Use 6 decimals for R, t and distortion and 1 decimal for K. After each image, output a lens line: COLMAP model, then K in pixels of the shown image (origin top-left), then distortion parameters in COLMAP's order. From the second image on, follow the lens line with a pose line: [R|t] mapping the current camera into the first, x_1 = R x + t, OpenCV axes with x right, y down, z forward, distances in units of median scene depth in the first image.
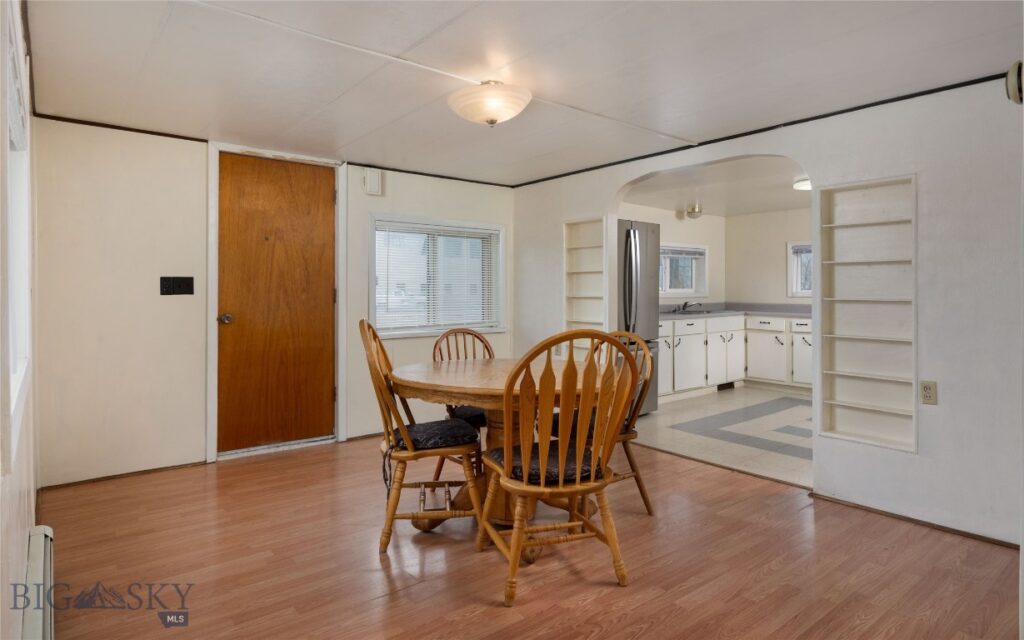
lens RADIAL K [[576.3, 0, 514.4], [0, 576.3, 290.5], [0, 0, 1]] dist [0.000274, 0.000018]
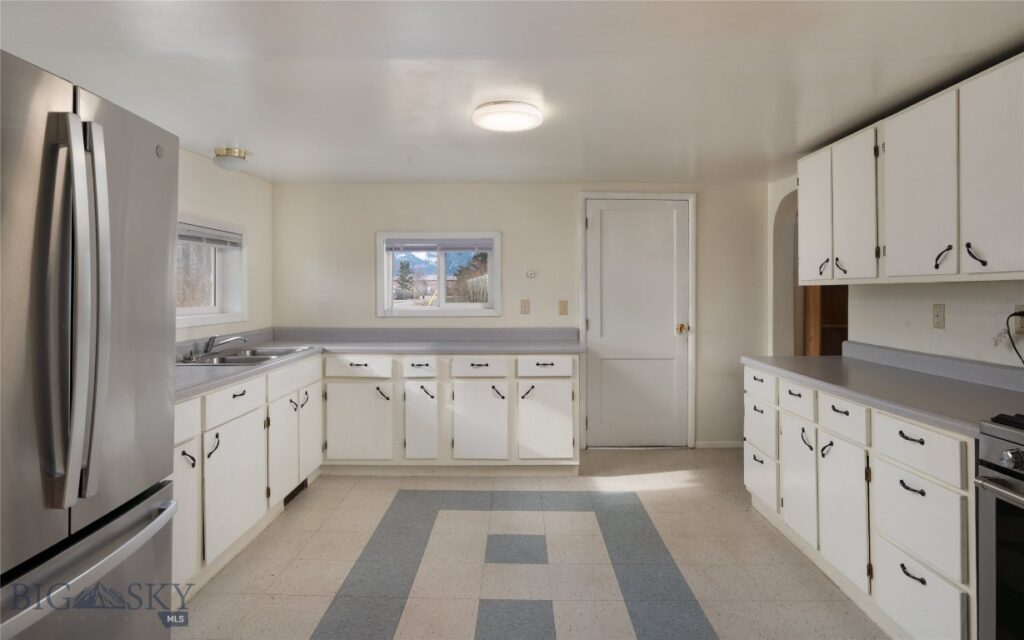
lens RADIAL K [[542.3, 0, 508.7], [0, 542.3, 289.4], [0, 0, 1]] dist [0.000313, 0.000048]
pose [[0.641158, 0.001561, 0.767407, 0.109745], [-0.000036, 0.999998, -0.002004, -0.020450], [-0.767409, 0.001258, 0.641157, 0.536605]]
